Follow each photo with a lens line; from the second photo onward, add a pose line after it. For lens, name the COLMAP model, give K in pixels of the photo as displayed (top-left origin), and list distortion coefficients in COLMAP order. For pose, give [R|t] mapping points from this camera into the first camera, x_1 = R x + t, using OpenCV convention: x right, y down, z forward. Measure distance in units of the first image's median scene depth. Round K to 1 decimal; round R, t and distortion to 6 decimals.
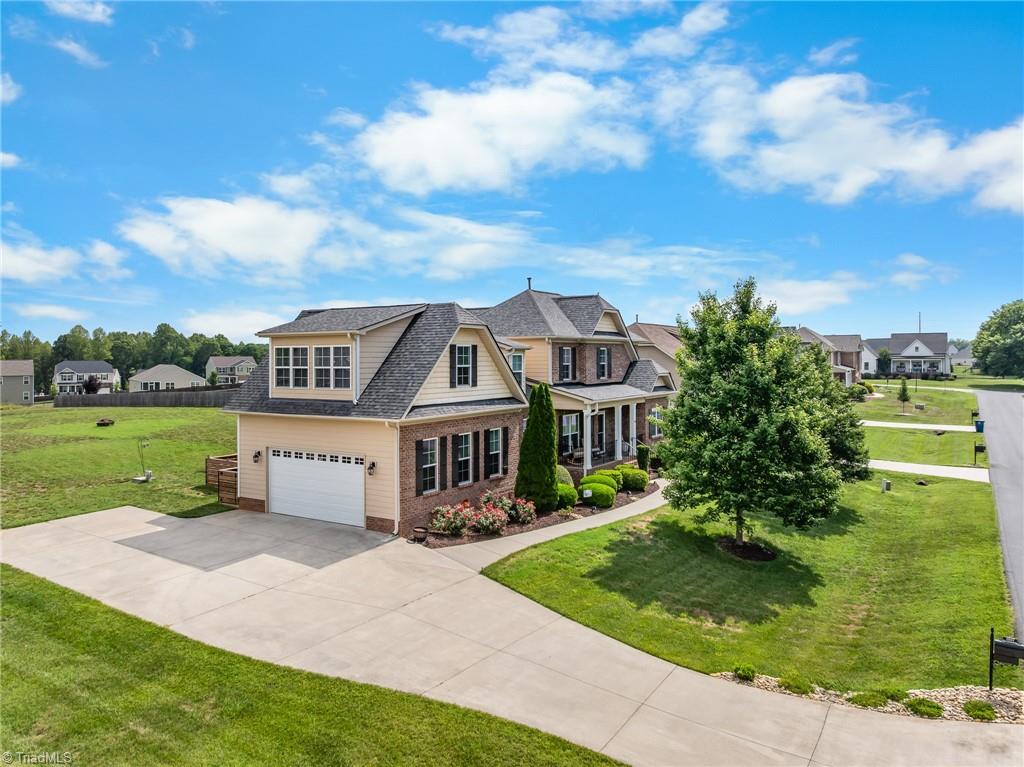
lens RADIAL K [[726.6, 0, 515.3], [0, 726.6, 377.0], [0, 0, 1]] dist [-0.043221, 0.002780]
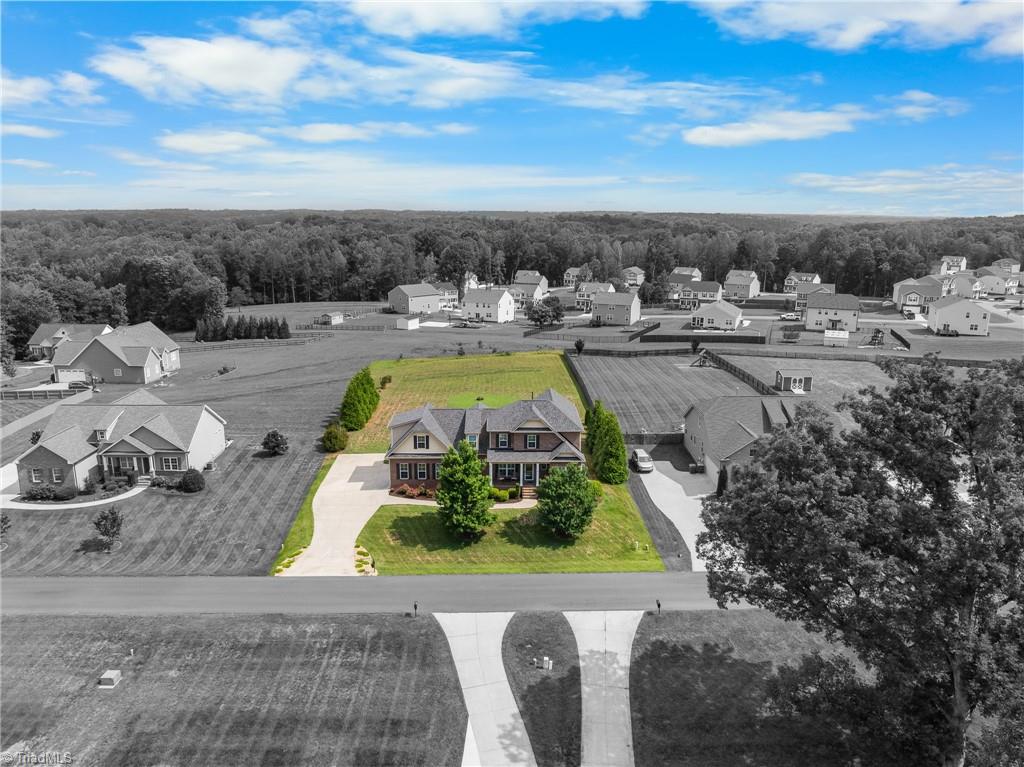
lens RADIAL K [[726.6, 0, 515.3], [0, 726.6, 377.0], [0, 0, 1]] dist [-0.043221, 0.002780]
pose [[0.548097, 0.194016, -0.813601, 2.456881], [-0.030938, 0.976762, 0.212082, -0.899103], [0.835842, -0.091070, 0.541363, -0.280231]]
